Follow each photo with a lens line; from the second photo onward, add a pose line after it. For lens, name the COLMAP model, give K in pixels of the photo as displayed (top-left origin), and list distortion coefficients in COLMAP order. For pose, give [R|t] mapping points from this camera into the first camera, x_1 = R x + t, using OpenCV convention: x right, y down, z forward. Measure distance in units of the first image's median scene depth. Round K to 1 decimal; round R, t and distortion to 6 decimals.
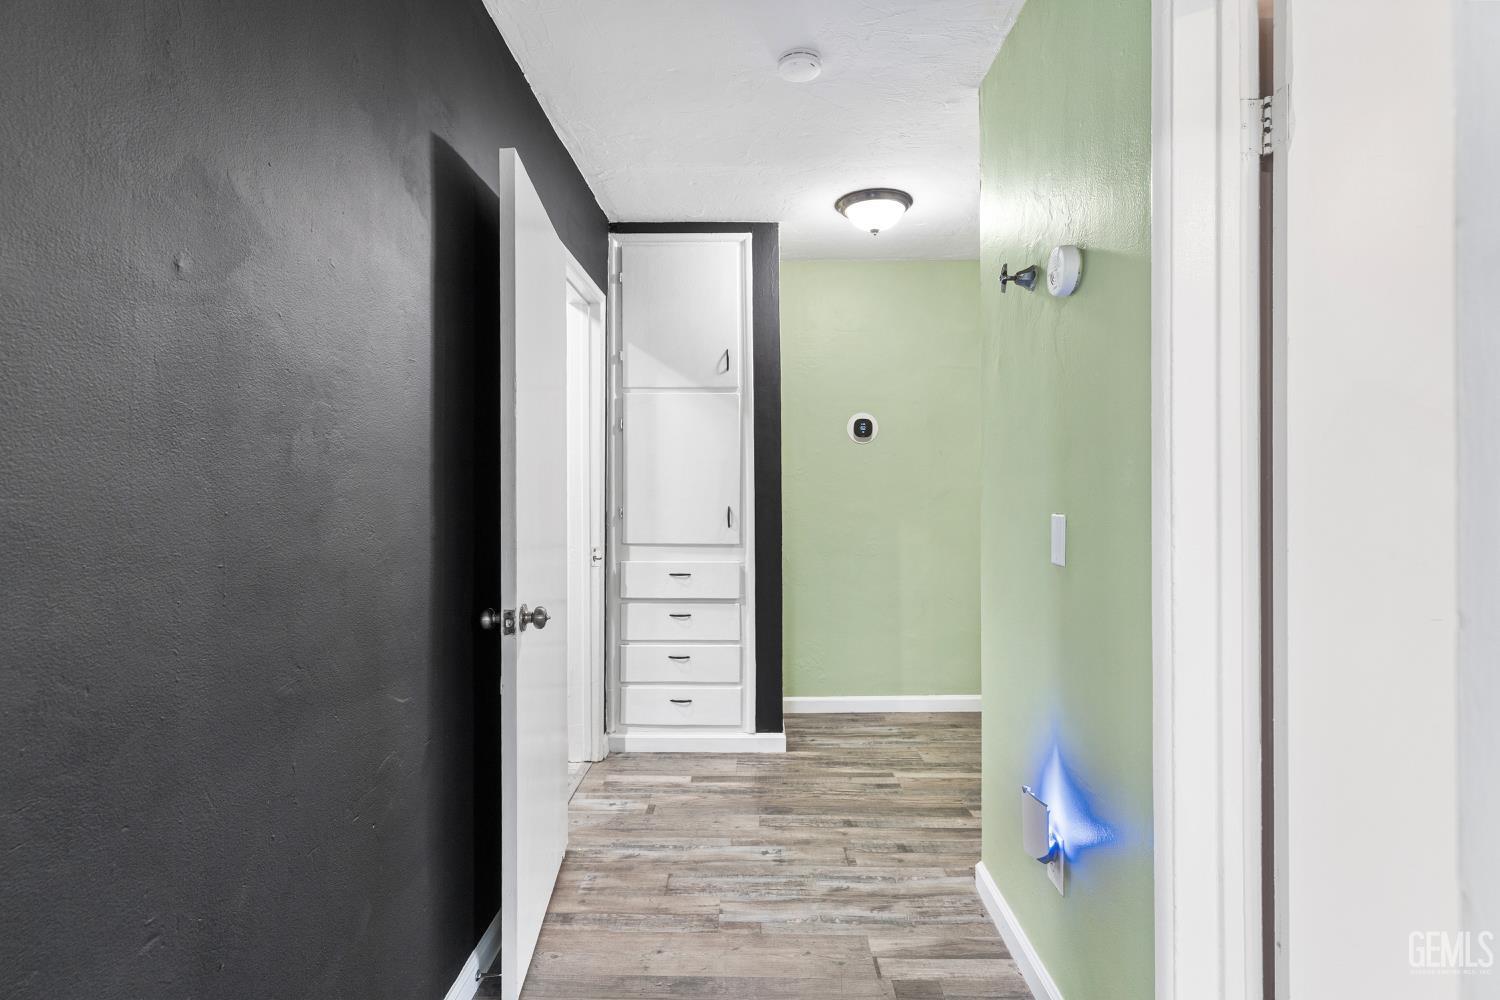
lens RADIAL K [[718.3, 0, 750.0], [0, 718.3, 500.0], [0, 0, 1]] dist [0.001441, 0.000267]
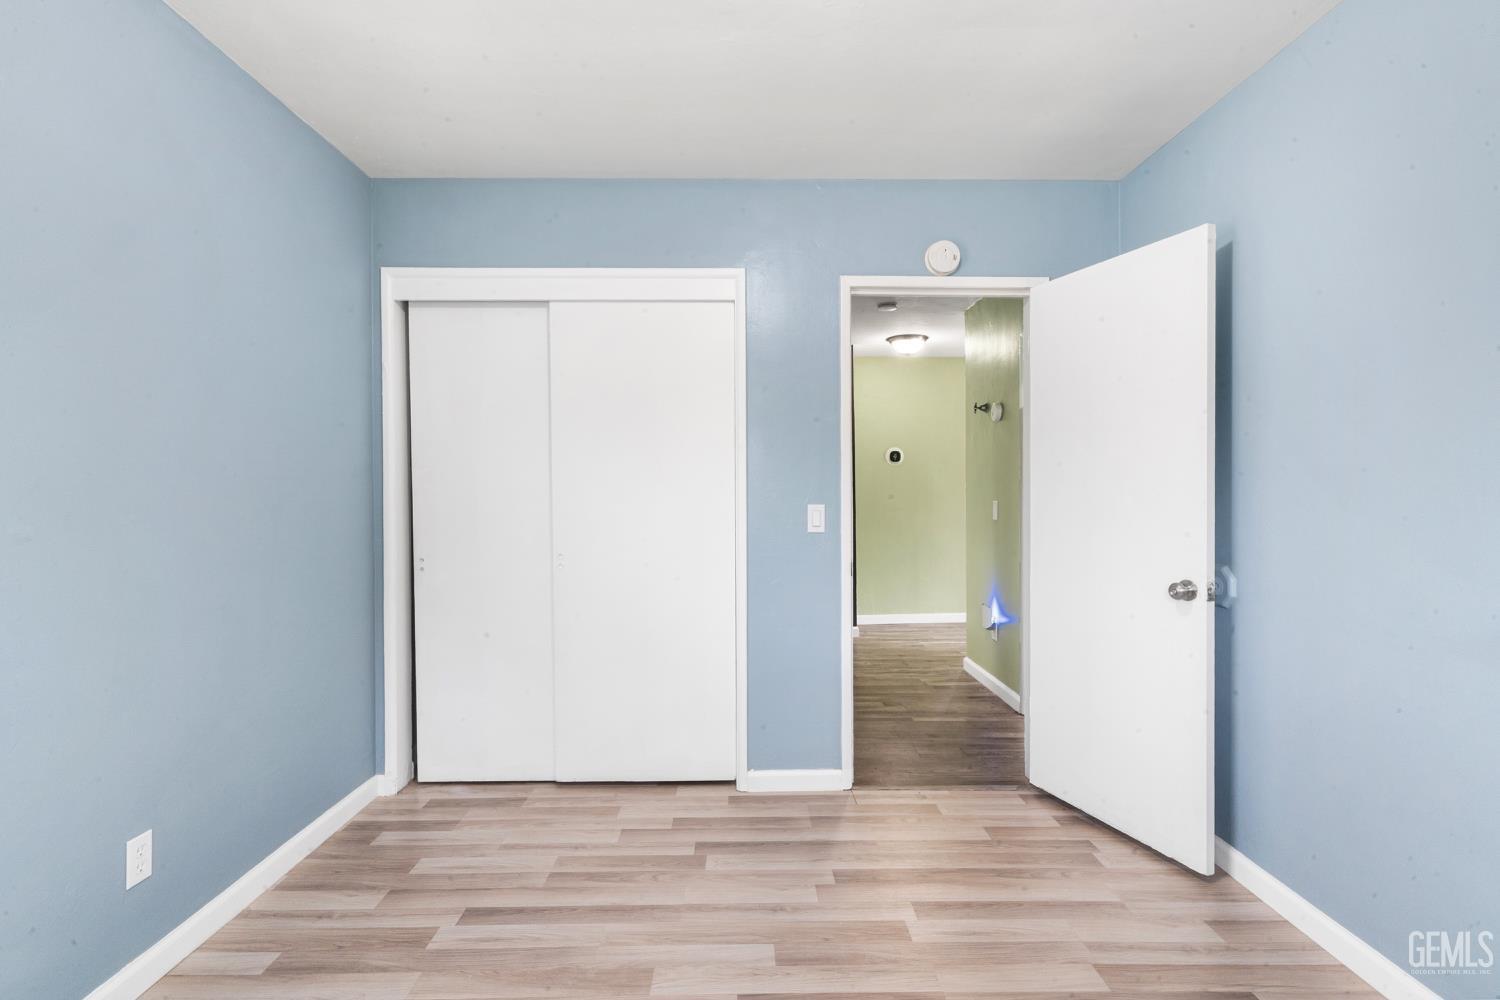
lens RADIAL K [[718.3, 0, 750.0], [0, 718.3, 500.0], [0, 0, 1]] dist [0.001441, 0.000267]
pose [[0.999416, 0.005164, 0.033784, -0.417833], [-0.005101, 0.999985, -0.001971, 0.017051], [-0.033794, 0.001798, 0.999427, -1.197999]]
